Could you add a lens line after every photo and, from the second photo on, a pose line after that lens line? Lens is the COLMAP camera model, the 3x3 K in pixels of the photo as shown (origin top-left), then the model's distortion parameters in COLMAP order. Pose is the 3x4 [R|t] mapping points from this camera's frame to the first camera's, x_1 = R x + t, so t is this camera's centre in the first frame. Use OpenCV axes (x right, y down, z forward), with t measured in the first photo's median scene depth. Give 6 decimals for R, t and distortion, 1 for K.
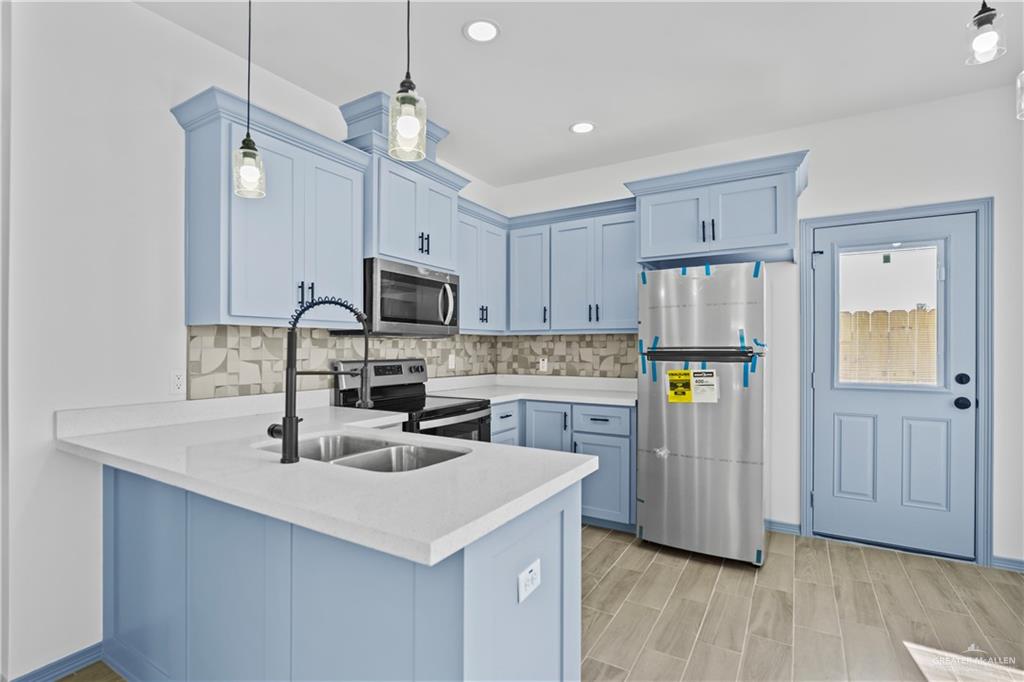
lens RADIAL K [[480.4, 0, 507.3], [0, 480.4, 340.7], [0, 0, 1]] dist [-0.002273, -0.000532]
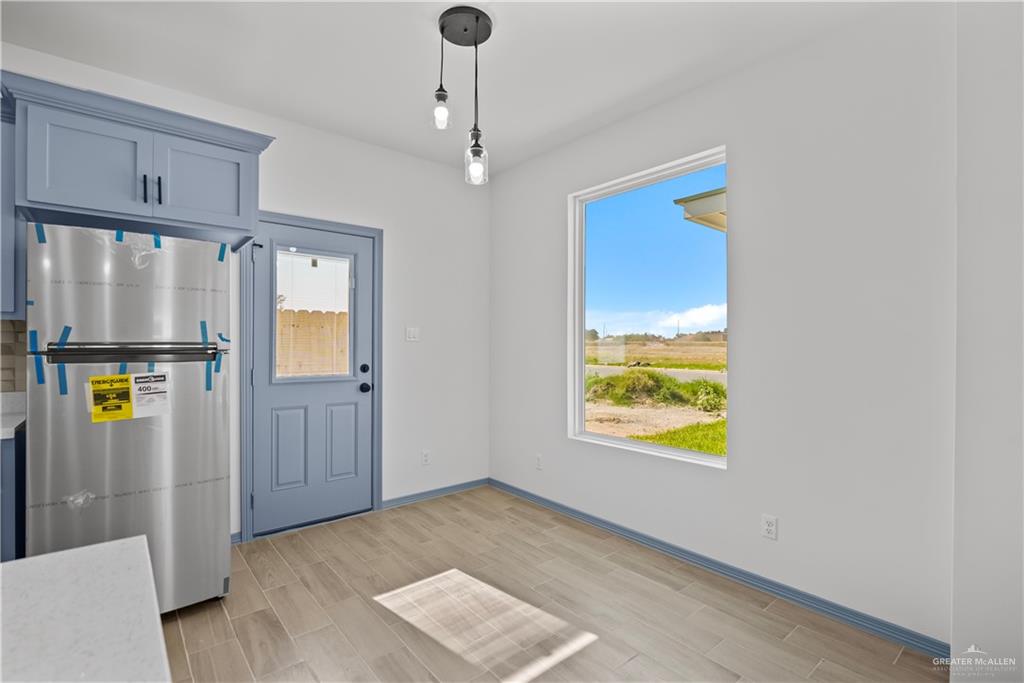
lens RADIAL K [[480.4, 0, 507.3], [0, 480.4, 341.2], [0, 0, 1]] dist [-0.002273, -0.000532]
pose [[0.333229, 0.005670, 0.942829, -0.113433], [-0.016544, 0.999863, -0.000166, 0.001895], [-0.942701, -0.015543, 0.333278, 0.220952]]
